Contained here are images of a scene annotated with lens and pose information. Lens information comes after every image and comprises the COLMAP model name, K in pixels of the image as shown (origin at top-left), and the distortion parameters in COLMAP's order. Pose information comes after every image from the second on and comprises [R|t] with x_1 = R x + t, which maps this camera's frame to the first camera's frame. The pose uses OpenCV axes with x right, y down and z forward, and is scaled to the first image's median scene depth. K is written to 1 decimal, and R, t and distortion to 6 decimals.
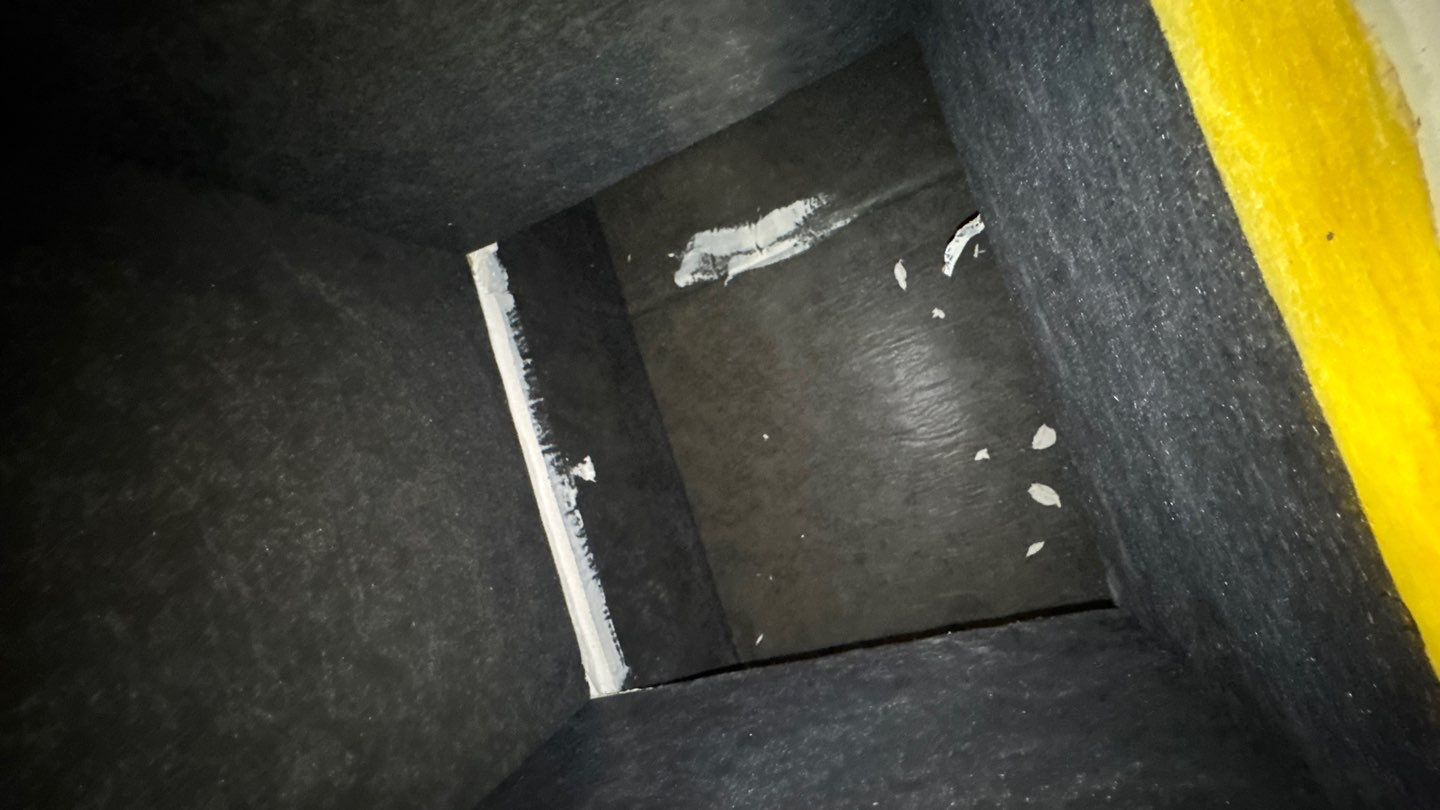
lens RADIAL K [[582.0, 0, 714.4], [0, 582.0, 403.3], [0, 0, 1]] dist [-0.005867, 0.000515]
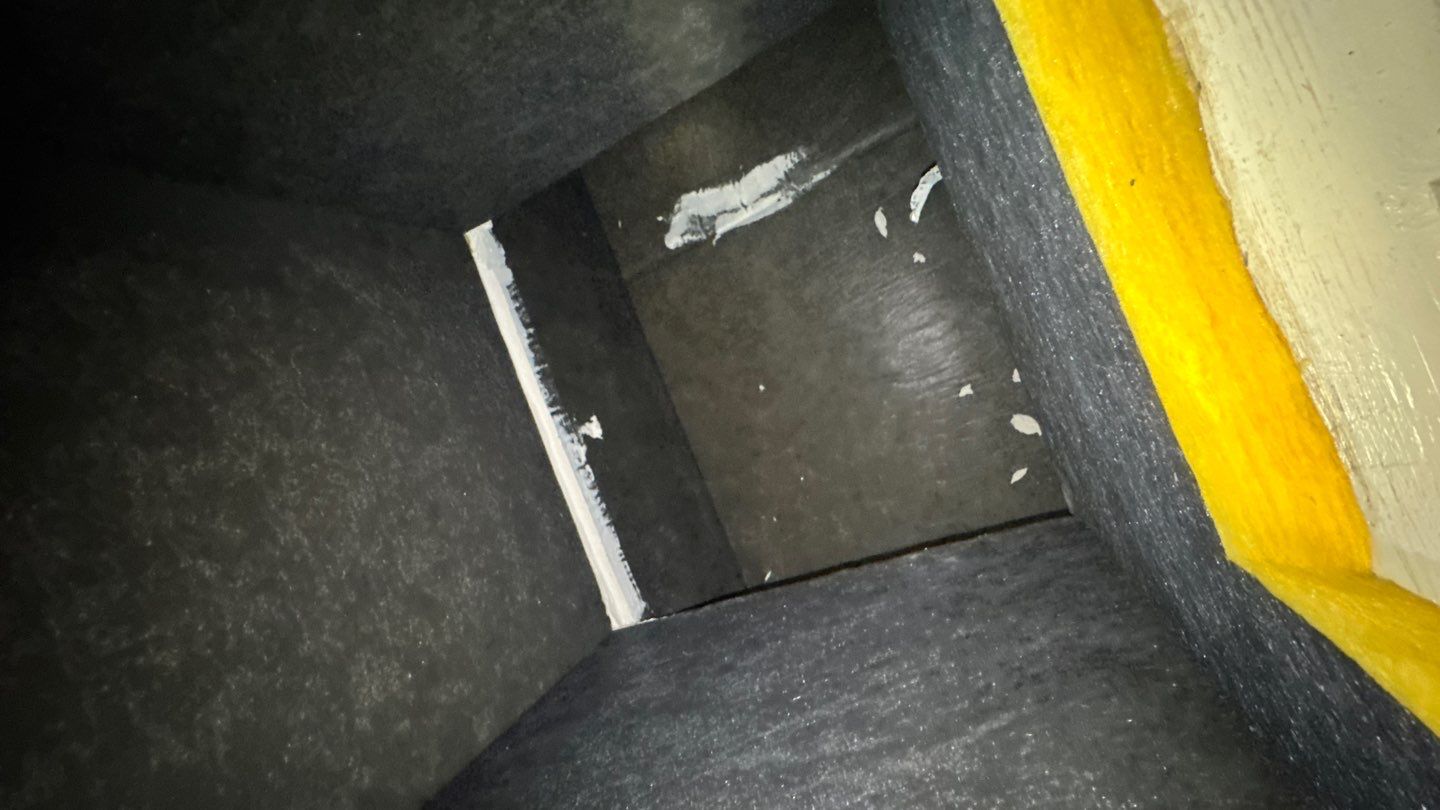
lens RADIAL K [[582.0, 0, 714.0], [0, 582.0, 406.1], [0, 0, 1]] dist [-0.005867, 0.000515]
pose [[0.997644, -0.065268, -0.021108, 0.041893], [0.066643, 0.995119, 0.072773, 0.014984], [0.016256, -0.074008, 0.997125, -0.101260]]
